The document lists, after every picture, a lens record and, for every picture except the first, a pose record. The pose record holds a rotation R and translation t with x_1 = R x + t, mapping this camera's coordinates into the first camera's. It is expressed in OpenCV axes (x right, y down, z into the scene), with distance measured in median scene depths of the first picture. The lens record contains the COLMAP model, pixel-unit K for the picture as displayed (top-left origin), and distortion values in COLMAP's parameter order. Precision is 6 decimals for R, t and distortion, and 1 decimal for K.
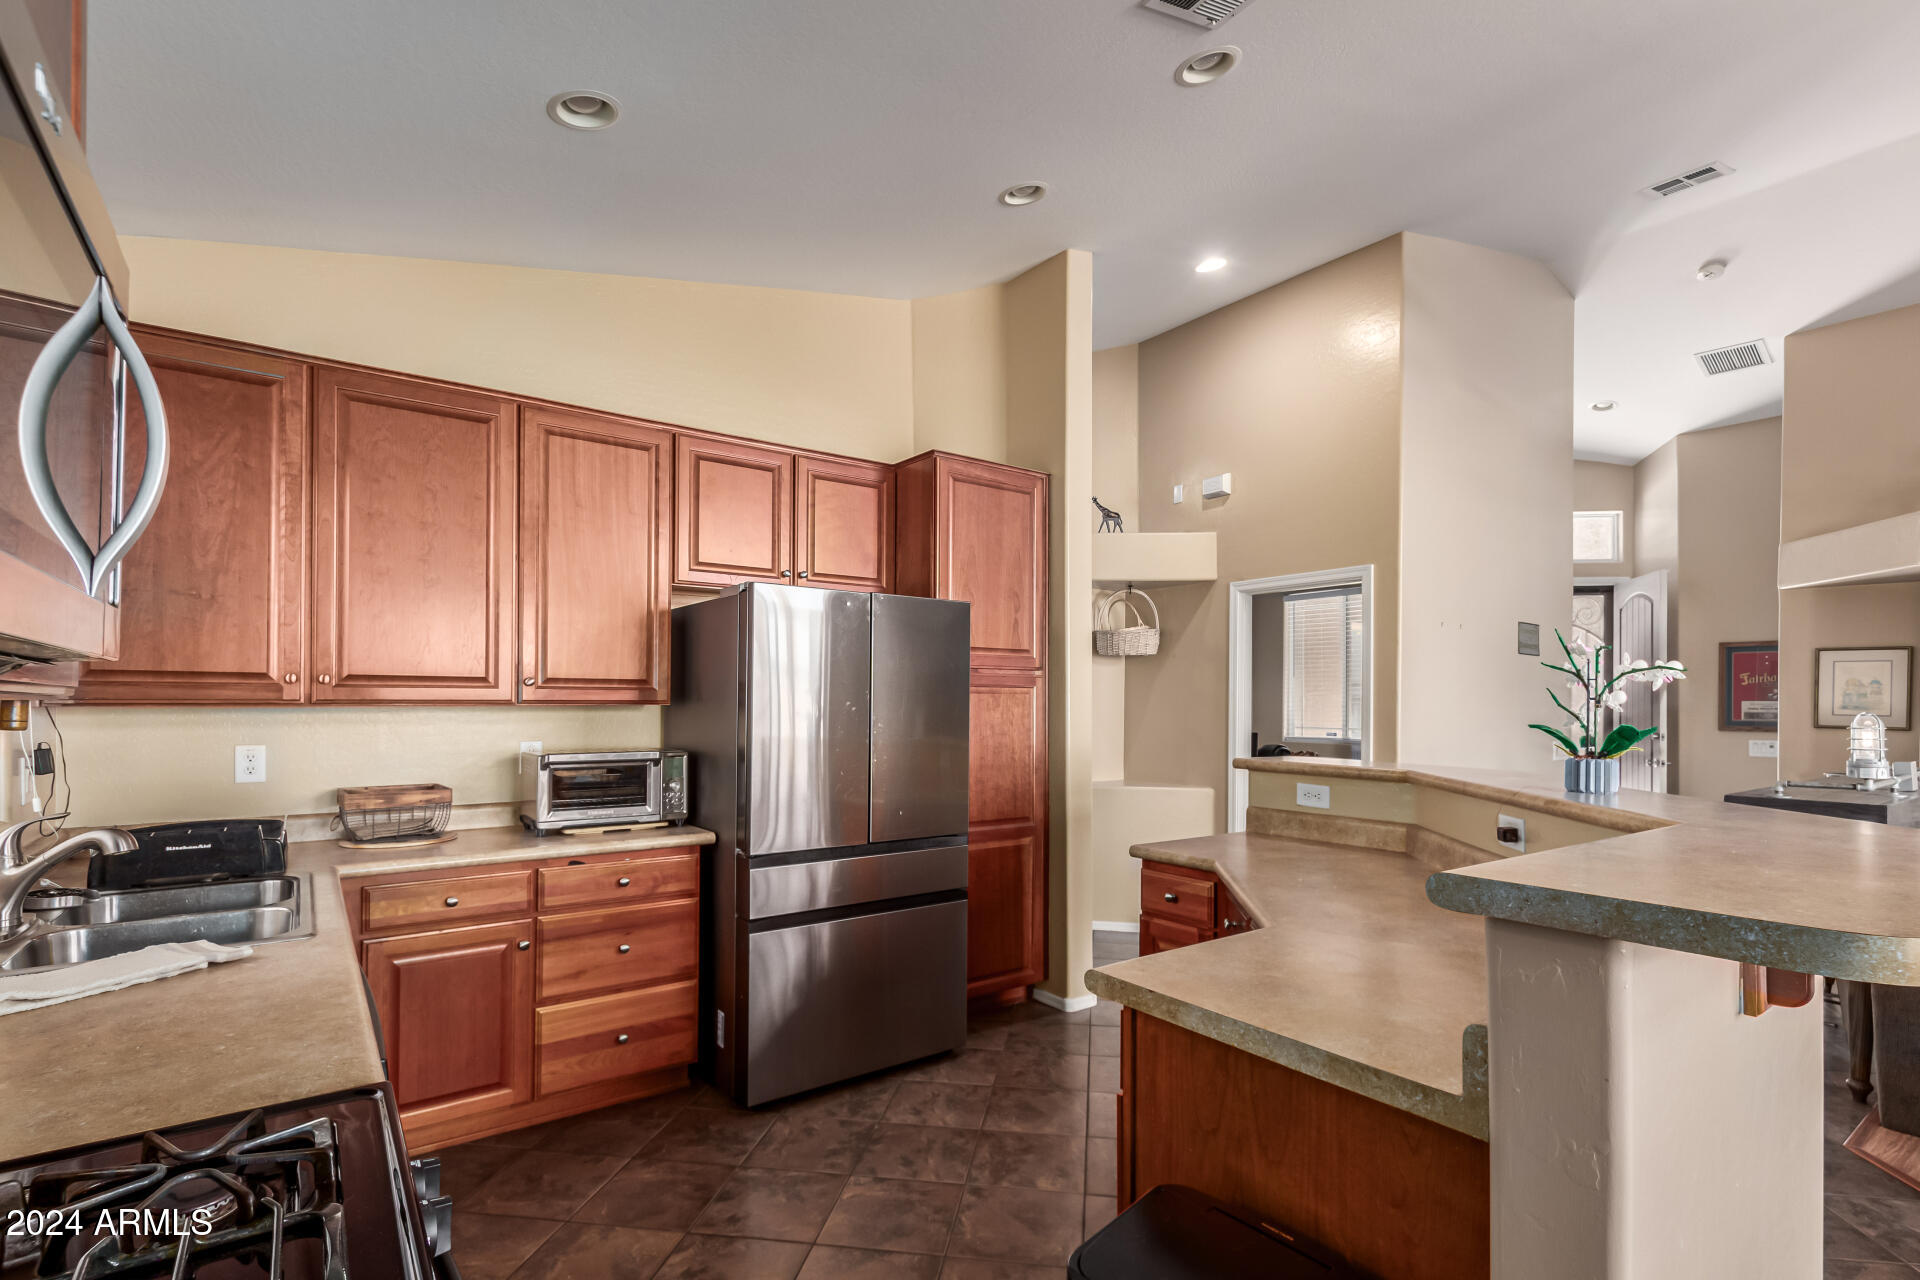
lens RADIAL K [[896.7, 0, 977.7], [0, 896.7, 699.4], [0, 0, 1]] dist [-0.001899, -0.001046]
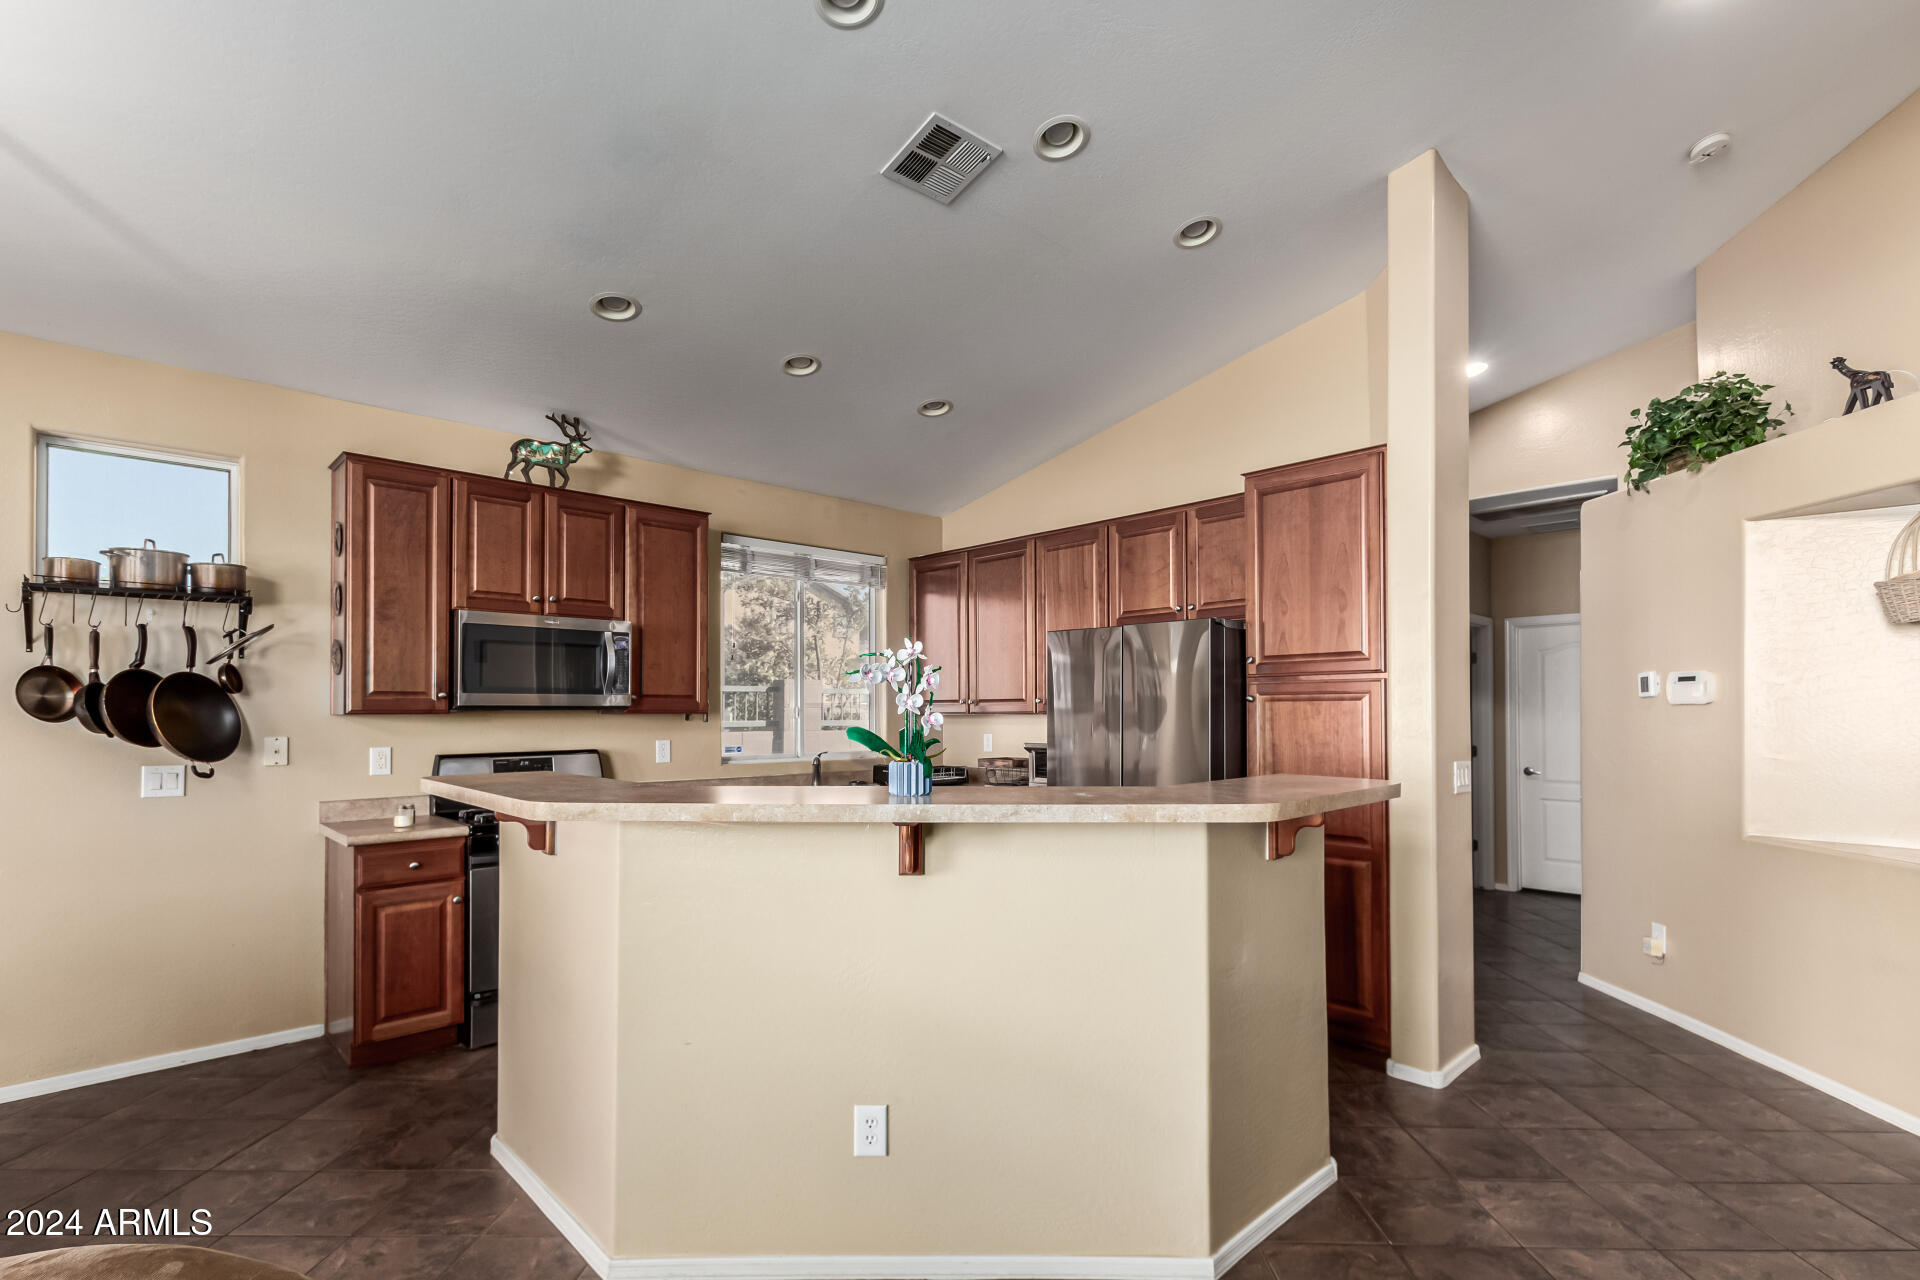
lens RADIAL K [[896.7, 0, 977.7], [0, 896.7, 699.4], [0, 0, 1]] dist [-0.001899, -0.001046]
pose [[0.127511, -0.020677, -0.991622, 0.909408], [0.002818, 0.999786, -0.020484, 0.011267], [0.991833, -0.000182, 0.127542, 0.521348]]
